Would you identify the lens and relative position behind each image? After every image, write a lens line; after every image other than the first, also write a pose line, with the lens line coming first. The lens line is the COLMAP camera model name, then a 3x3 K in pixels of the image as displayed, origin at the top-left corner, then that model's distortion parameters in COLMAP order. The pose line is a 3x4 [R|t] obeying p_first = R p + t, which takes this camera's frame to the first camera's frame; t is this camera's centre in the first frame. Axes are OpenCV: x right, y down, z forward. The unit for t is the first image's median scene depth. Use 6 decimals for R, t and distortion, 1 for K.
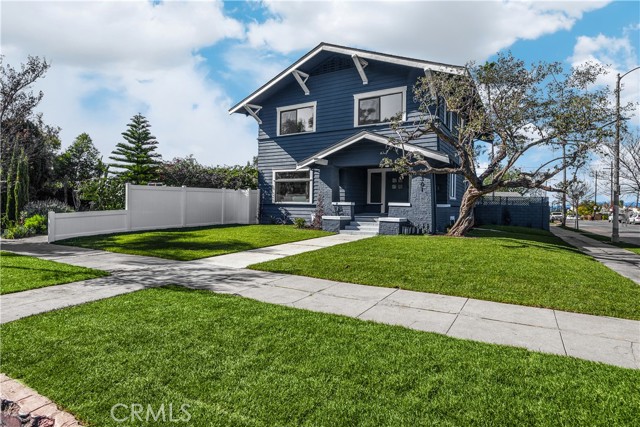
lens RADIAL K [[282.8, 0, 324.0], [0, 282.8, 216.6], [0, 0, 1]] dist [-0.005341, -0.000456]
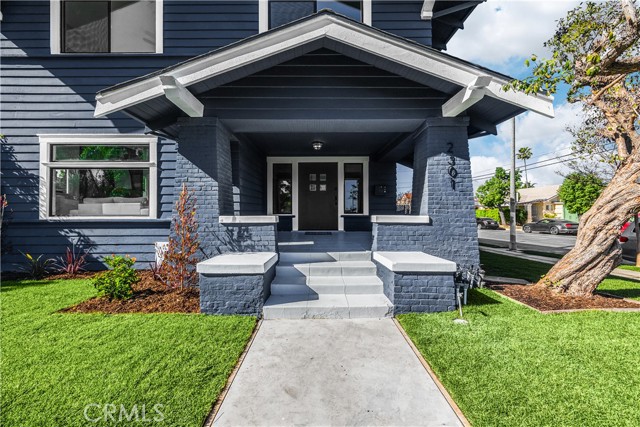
lens RADIAL K [[256.9, 0, 320.0], [0, 256.9, 213.5], [0, 0, 1]] dist [0.000046, 0.000015]
pose [[0.861784, -0.017347, 0.506979, -0.025124], [0.037872, 0.998826, -0.030201, -0.031348], [-0.505860, 0.045227, 0.861429, 0.511685]]
